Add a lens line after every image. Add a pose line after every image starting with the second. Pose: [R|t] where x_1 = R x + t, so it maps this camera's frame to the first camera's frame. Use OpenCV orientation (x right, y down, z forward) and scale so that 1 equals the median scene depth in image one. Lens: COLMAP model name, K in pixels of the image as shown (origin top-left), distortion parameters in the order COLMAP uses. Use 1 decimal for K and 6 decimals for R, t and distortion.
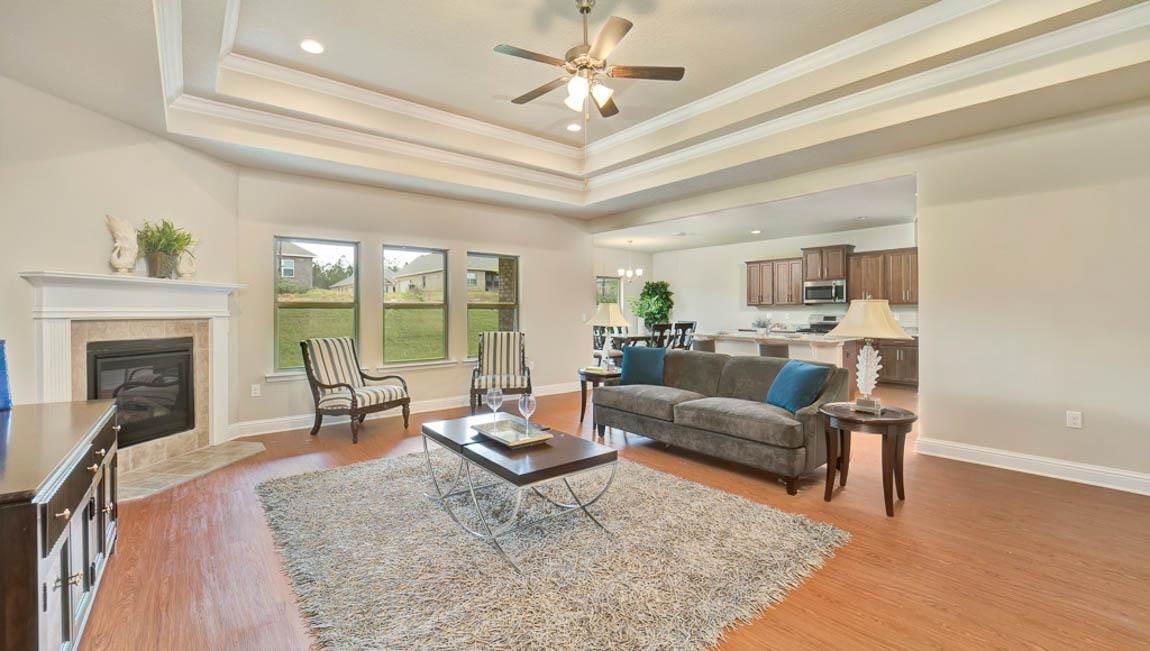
lens RADIAL K [[473.6, 0, 572.5], [0, 473.6, 316.1], [0, 0, 1]] dist [-0.021751, -0.000330]
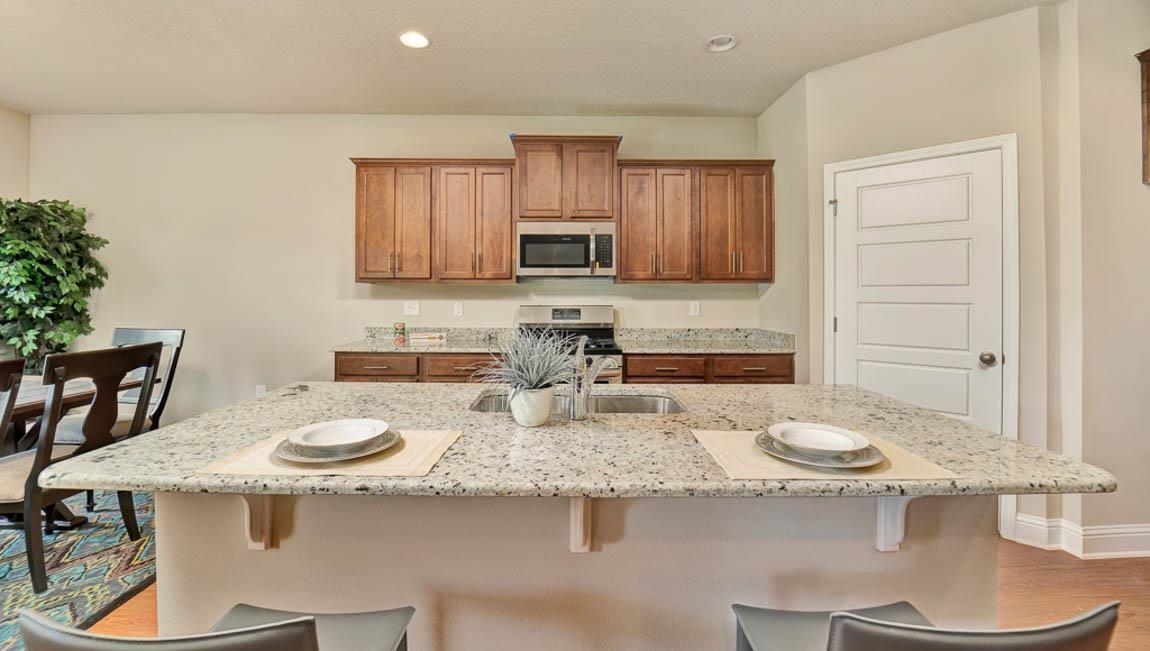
lens RADIAL K [[473.6, 0, 580.5], [0, 473.6, 296.2], [0, 0, 1]] dist [-0.021751, -0.000330]
pose [[0.611770, -0.000823, 0.791035, 0.213430], [0.006939, 0.999967, -0.004326, -0.008831], [-0.791005, 0.008135, 0.611756, 0.722450]]
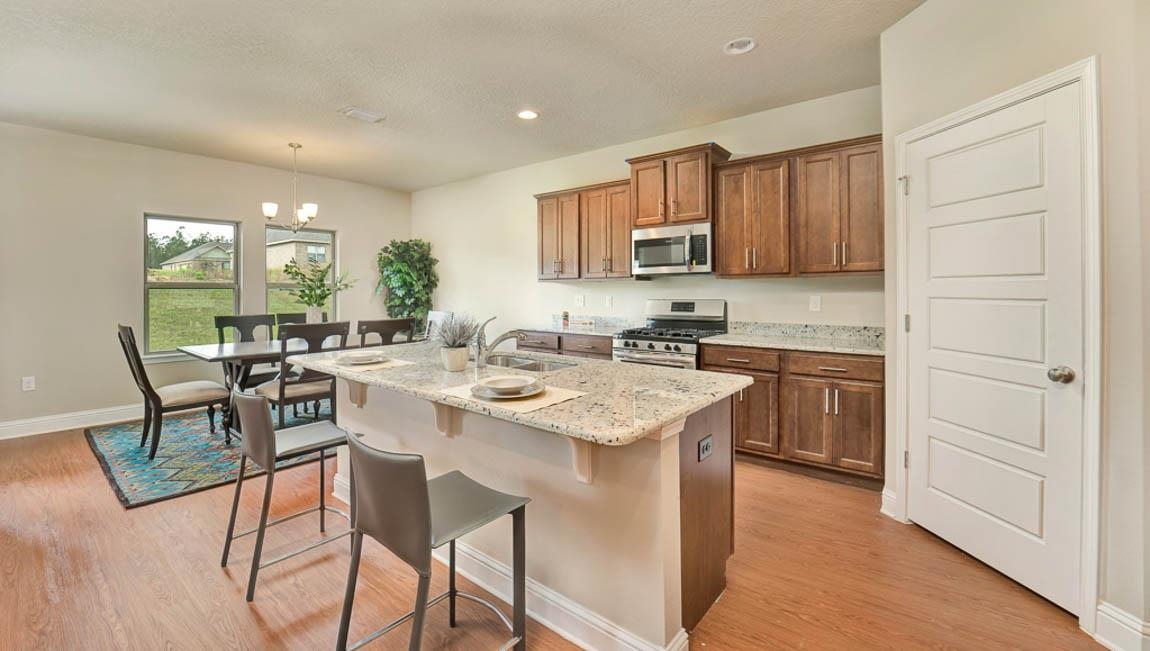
lens RADIAL K [[473.6, 0, 583.6], [0, 473.6, 291.9], [0, 0, 1]] dist [-0.021751, -0.000330]
pose [[0.973823, -0.006579, 0.227214, 0.336727], [0.008525, 0.999935, -0.007584, -0.007314], [-0.227149, 0.009323, 0.973815, 0.550842]]
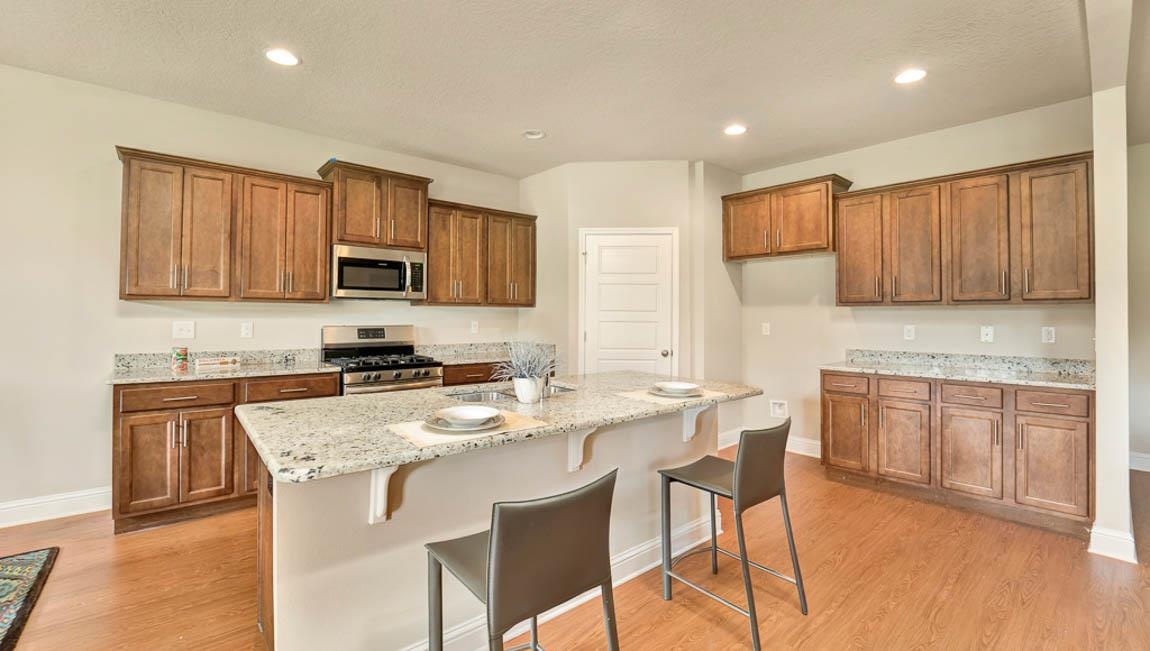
lens RADIAL K [[473.6, 0, 561.4], [0, 473.6, 312.1], [0, 0, 1]] dist [-0.021751, -0.000330]
pose [[-0.019390, 0.008173, 0.999779, 0.087800], [0.004709, 0.999956, -0.008083, -0.010787], [-0.999801, 0.004551, -0.019427, 0.820133]]
